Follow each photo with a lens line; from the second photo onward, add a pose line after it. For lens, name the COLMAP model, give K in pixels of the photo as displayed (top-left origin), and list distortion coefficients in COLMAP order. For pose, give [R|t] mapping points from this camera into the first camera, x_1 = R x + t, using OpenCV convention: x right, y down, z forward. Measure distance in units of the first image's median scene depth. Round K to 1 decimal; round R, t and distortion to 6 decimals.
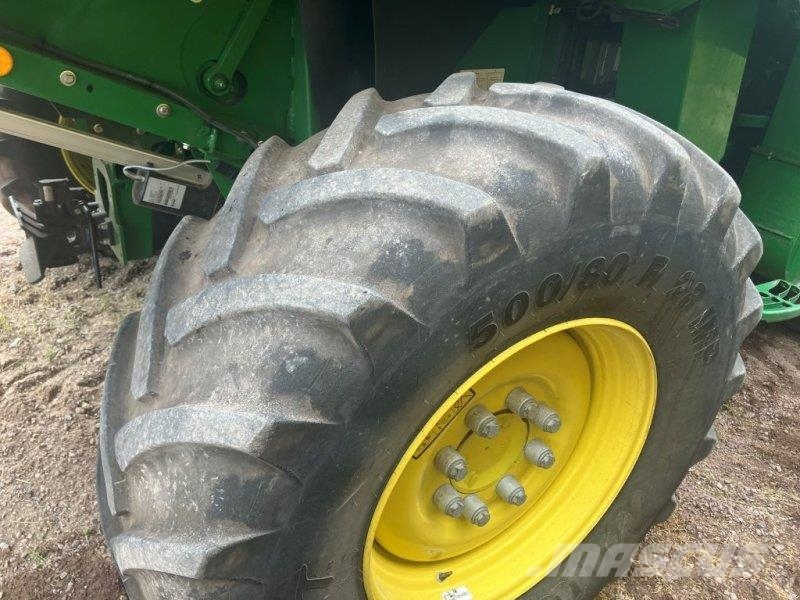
lens RADIAL K [[677.0, 0, 401.4], [0, 677.0, 299.4], [0, 0, 1]] dist [0.009524, 0.004422]
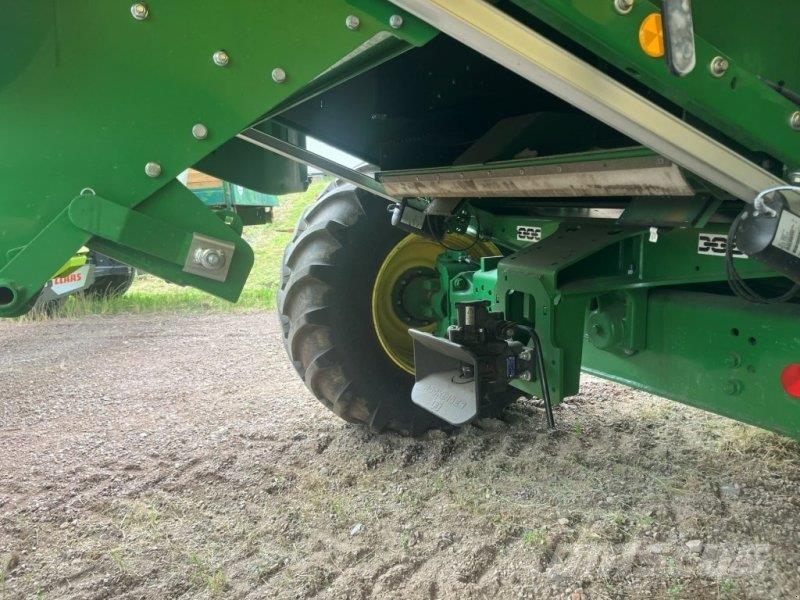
lens RADIAL K [[677.0, 0, 398.0], [0, 677.0, 298.6], [0, 0, 1]] dist [0.009524, 0.004422]
pose [[0.979809, -0.079953, -0.183254, -0.355332], [0.016238, 0.945356, -0.325636, 0.069129], [0.199276, 0.316086, 0.927566, 0.173200]]
